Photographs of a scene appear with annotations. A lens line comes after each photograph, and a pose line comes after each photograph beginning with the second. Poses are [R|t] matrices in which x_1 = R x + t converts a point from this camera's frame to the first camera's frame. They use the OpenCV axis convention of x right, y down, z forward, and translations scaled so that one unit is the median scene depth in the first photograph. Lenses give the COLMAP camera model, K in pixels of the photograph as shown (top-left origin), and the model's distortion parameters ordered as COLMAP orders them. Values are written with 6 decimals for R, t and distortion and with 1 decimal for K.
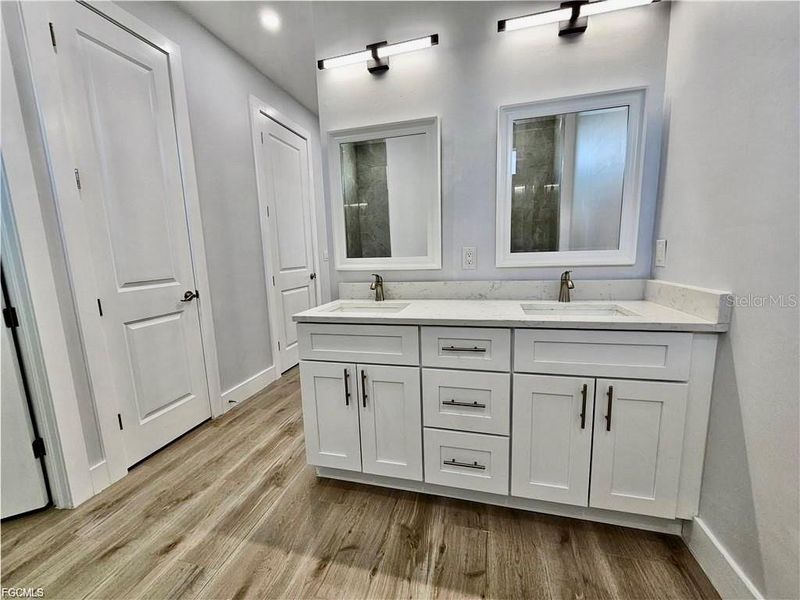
lens RADIAL K [[329.2, 0, 395.4], [0, 329.2, 301.2], [0, 0, 1]] dist [-0.003410, -0.000120]
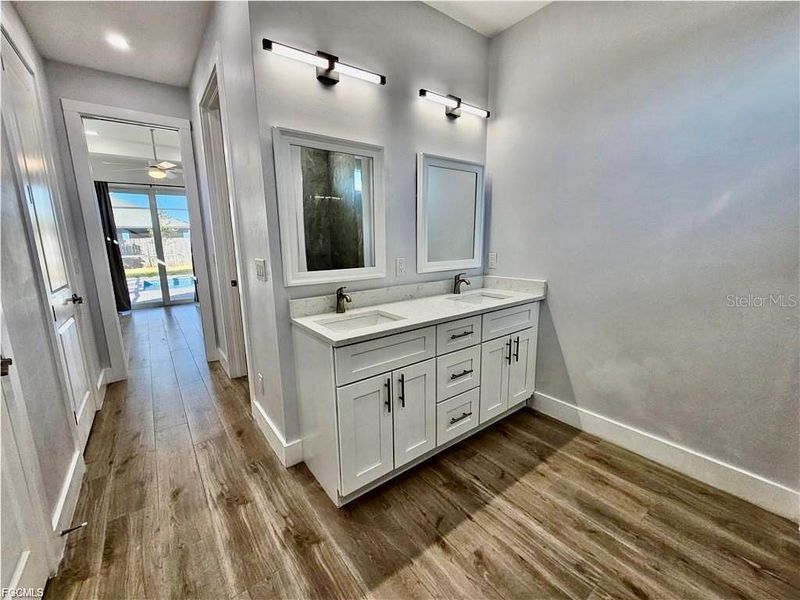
lens RADIAL K [[329.2, 0, 395.8], [0, 329.2, 300.6], [0, 0, 1]] dist [-0.003410, -0.000120]
pose [[0.613566, -0.119847, 0.780495, -0.933460], [0.114886, 0.991447, 0.061924, -0.104184], [-0.781241, 0.051673, 0.622087, 0.312485]]
